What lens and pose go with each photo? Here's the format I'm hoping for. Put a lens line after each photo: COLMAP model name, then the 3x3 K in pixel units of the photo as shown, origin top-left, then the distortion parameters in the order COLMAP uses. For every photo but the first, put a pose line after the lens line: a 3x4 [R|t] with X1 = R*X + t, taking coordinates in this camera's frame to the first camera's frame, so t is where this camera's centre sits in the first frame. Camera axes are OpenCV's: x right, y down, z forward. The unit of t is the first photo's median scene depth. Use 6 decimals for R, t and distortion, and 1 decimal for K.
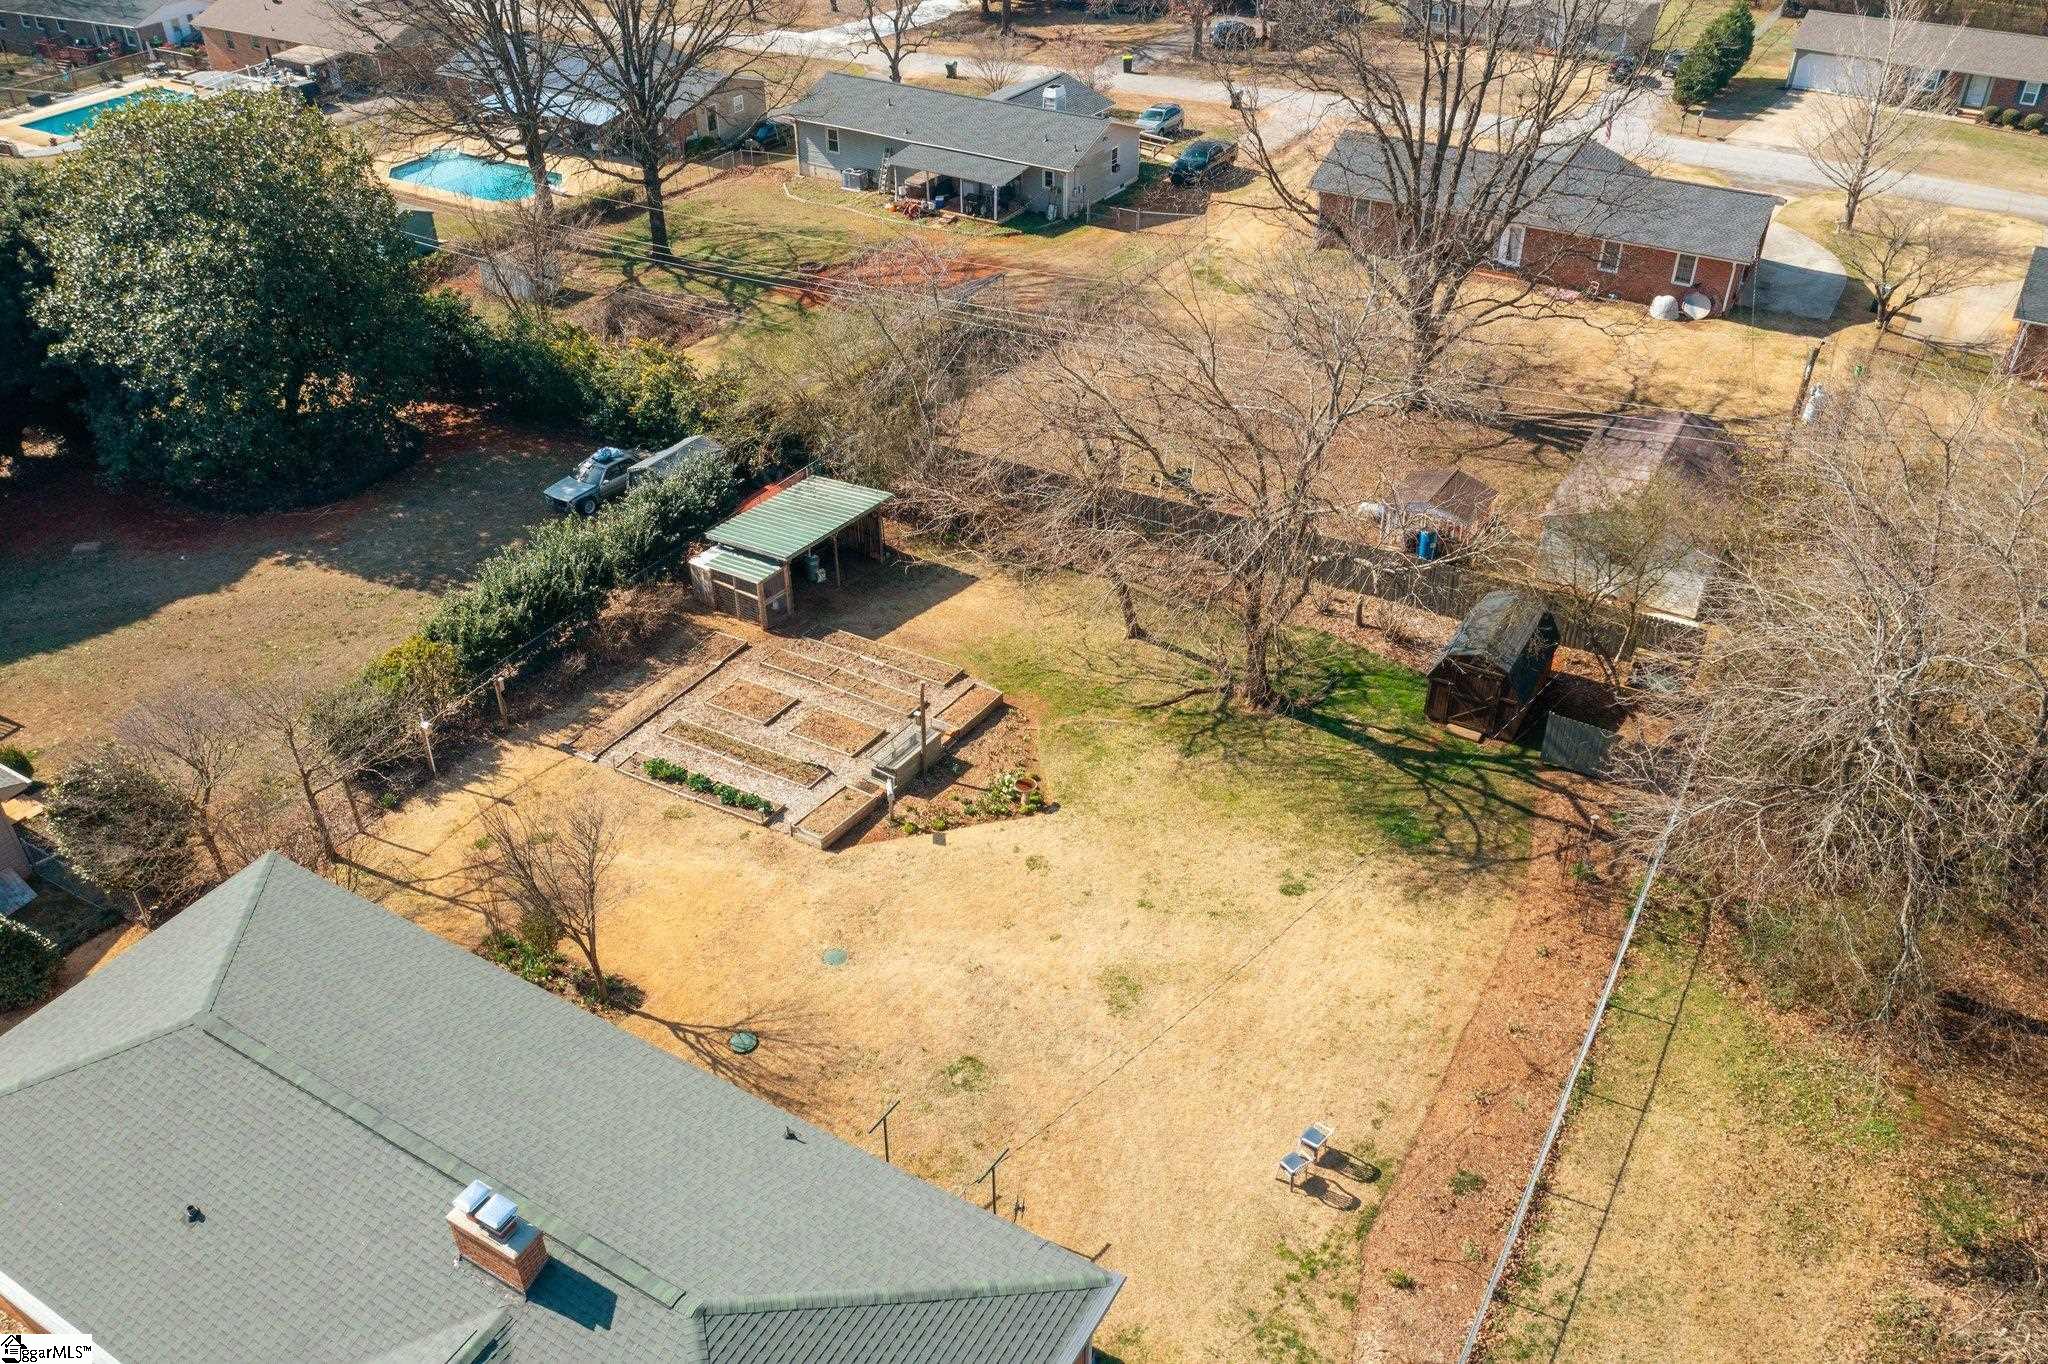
lens RADIAL K [[1632.9, 0, 1024.0], [0, 1632.9, 682.0], [0, 0, 1]] dist [-0.003325, -0.006106]
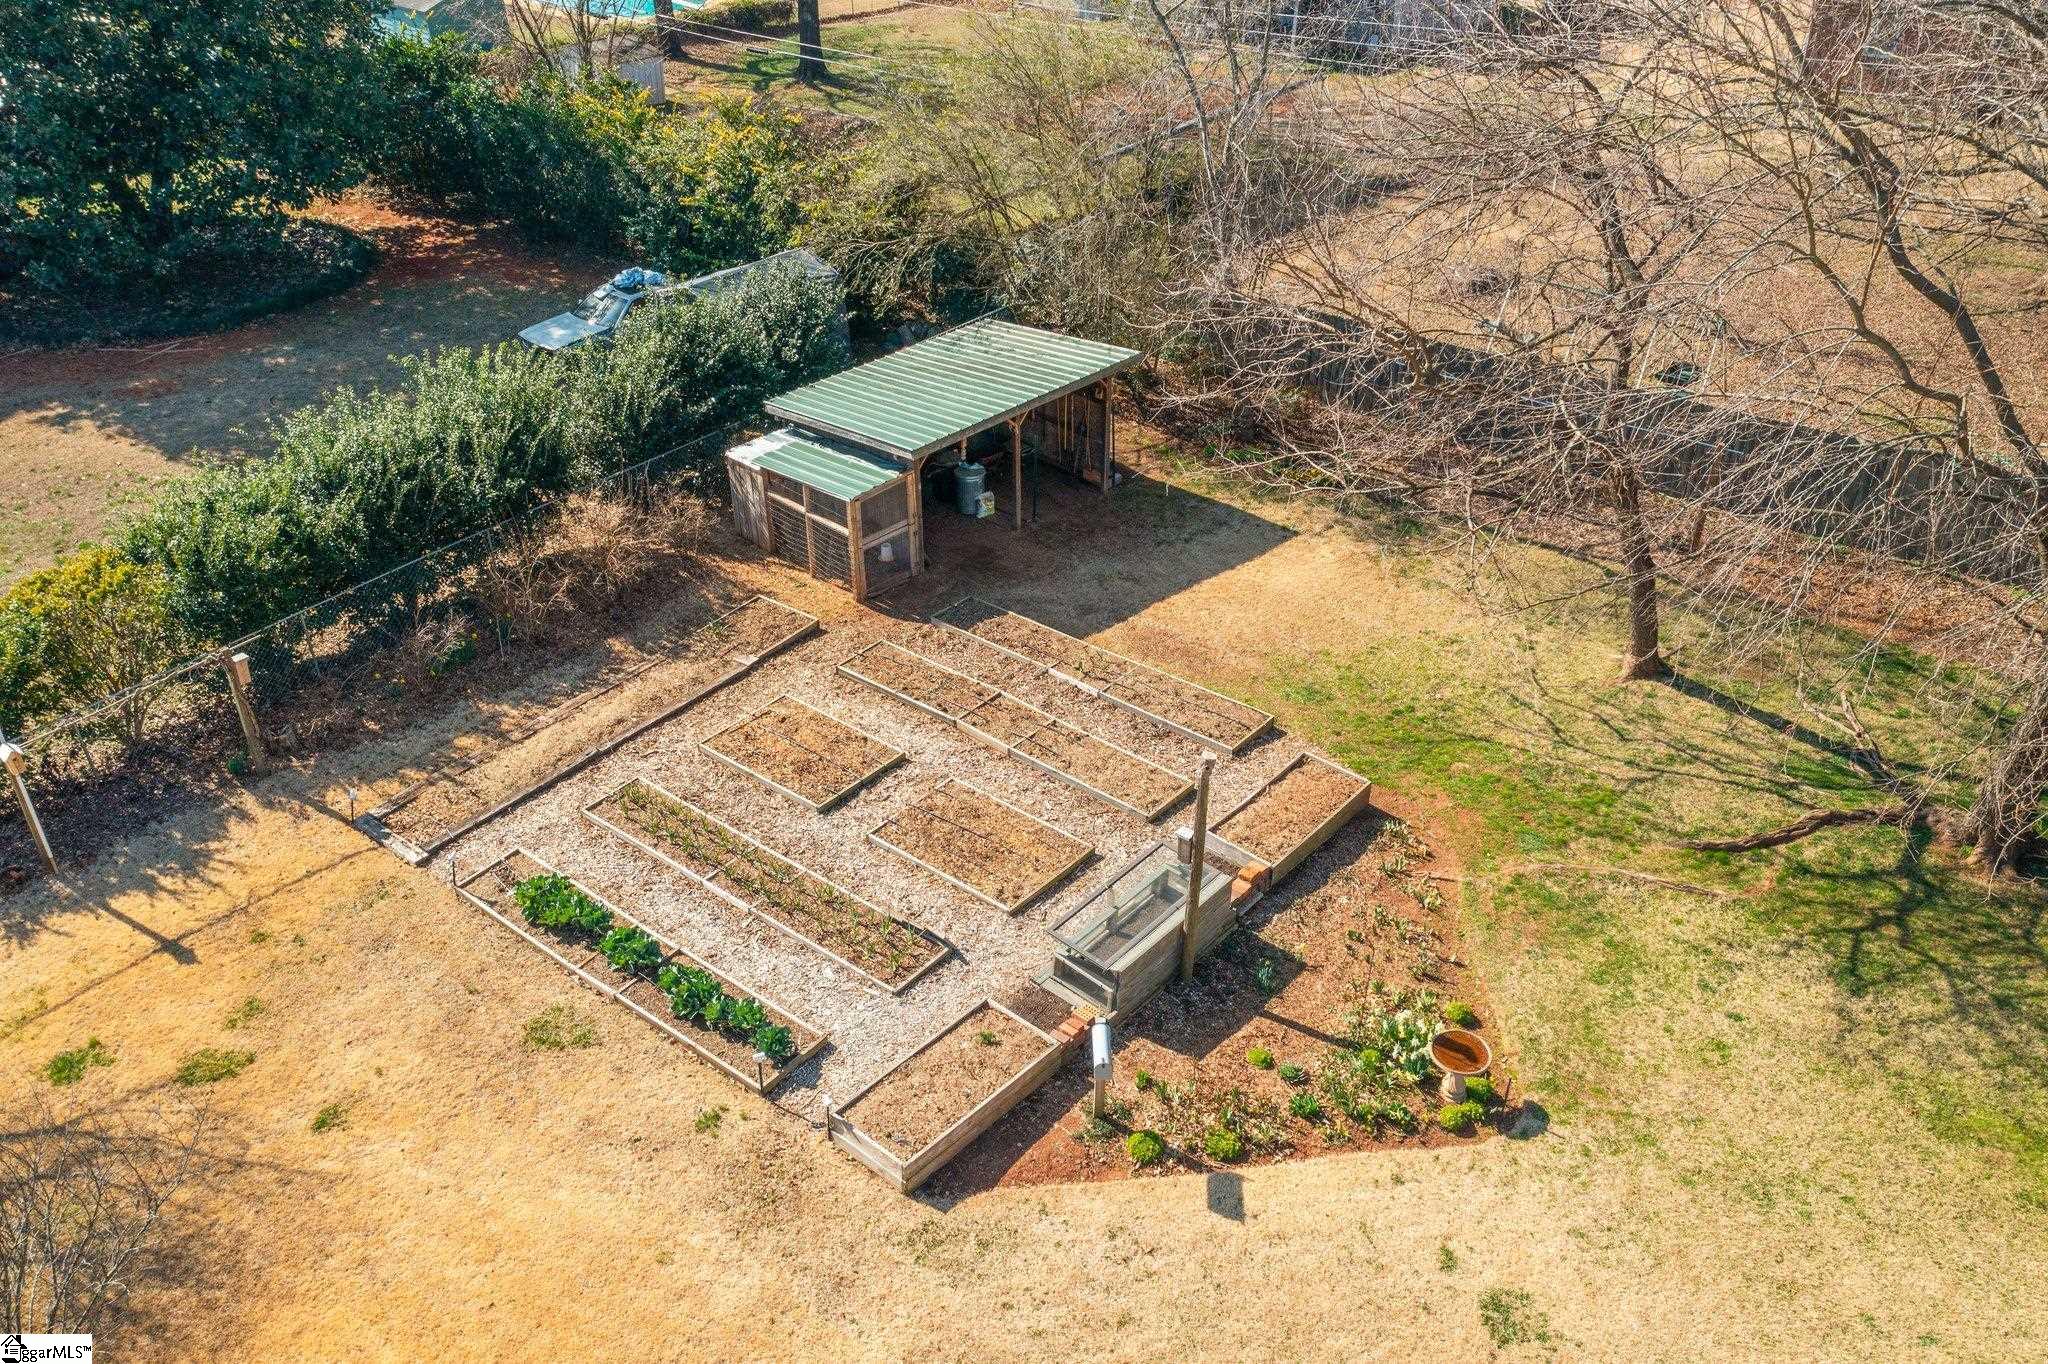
lens RADIAL K [[1632.9, 0, 1024.0], [0, 1632.9, 682.0], [0, 0, 1]] dist [-0.003325, -0.006106]
pose [[0.990384, 0.081603, -0.111713, -0.054166], [-0.082345, 0.996602, -0.002037, -0.010646], [0.111167, 0.011217, 0.993738, 0.527800]]
